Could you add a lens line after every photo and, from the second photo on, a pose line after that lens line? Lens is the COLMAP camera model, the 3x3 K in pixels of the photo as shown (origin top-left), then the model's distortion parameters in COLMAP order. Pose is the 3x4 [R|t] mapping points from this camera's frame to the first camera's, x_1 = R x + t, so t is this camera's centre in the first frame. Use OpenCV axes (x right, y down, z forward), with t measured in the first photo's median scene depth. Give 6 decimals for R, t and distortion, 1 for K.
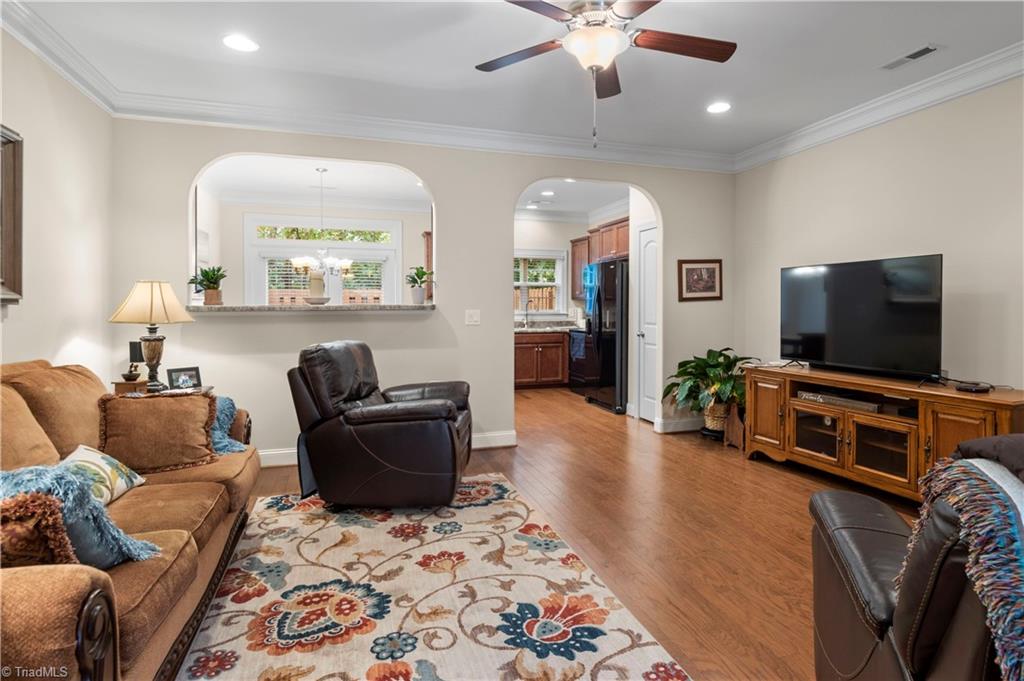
lens RADIAL K [[544.6, 0, 533.7], [0, 544.6, 307.7], [0, 0, 1]] dist [-0.000176, -0.000655]
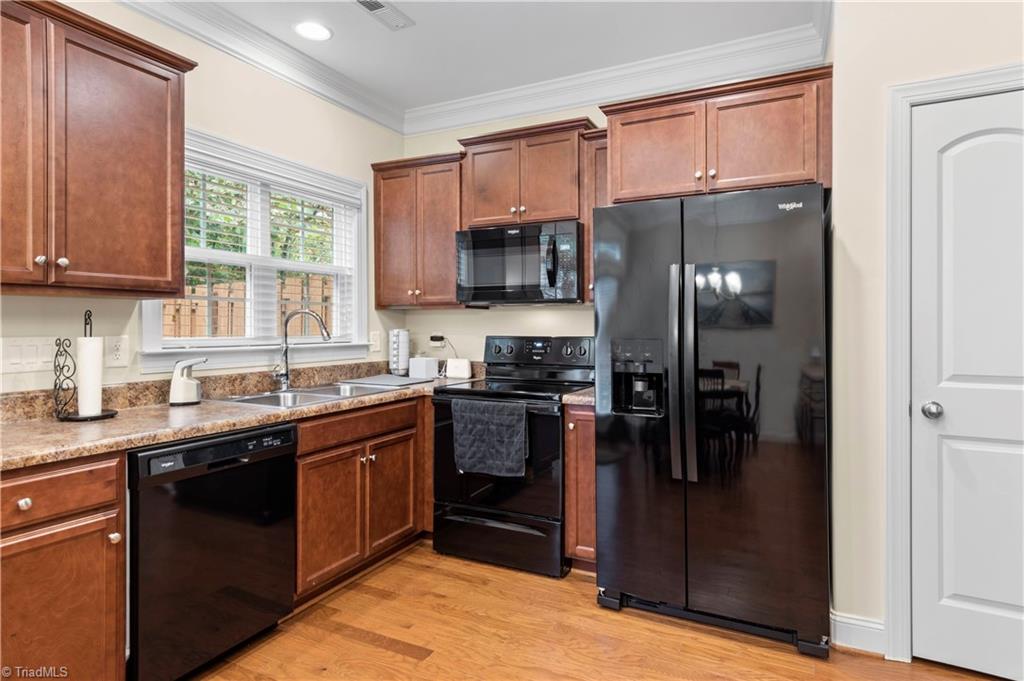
lens RADIAL K [[549.9, 0, 533.7], [0, 549.9, 321.9], [0, 0, 1]] dist [-0.001816, -0.000805]
pose [[0.693797, 0.003379, 0.720162, -0.405184], [0.000642, 0.999986, -0.005311, -0.009012], [-0.720170, 0.004148, 0.693785, 1.769328]]
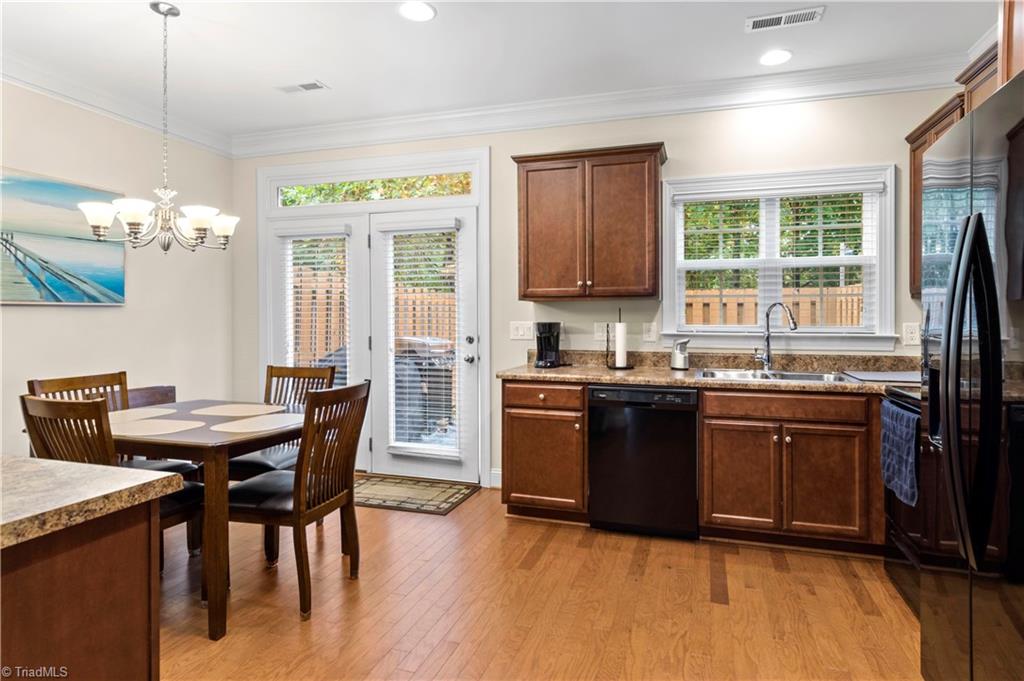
lens RADIAL K [[549.9, 0, 533.7], [0, 549.9, 321.9], [0, 0, 1]] dist [-0.001816, -0.000805]
pose [[0.812306, 0.003460, -0.583221, 0.218355], [0.001010, 0.999973, 0.007339, -0.005444], [0.583230, -0.006551, 0.812280, 1.557352]]
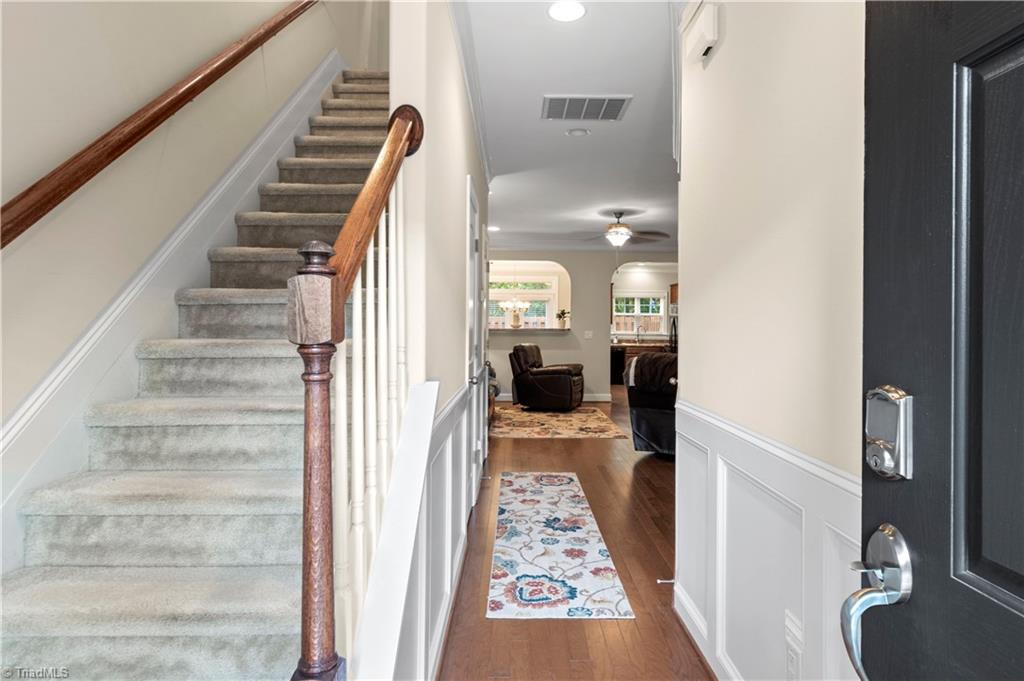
lens RADIAL K [[542.2, 0, 532.8], [0, 542.2, 335.0], [0, 0, 1]] dist [-0.001913, -0.000294]
pose [[0.955143, 0.010852, -0.295946, 0.410847], [-0.008128, 0.999913, 0.010432, -0.001532], [0.296033, -0.007559, 0.955148, -1.402245]]
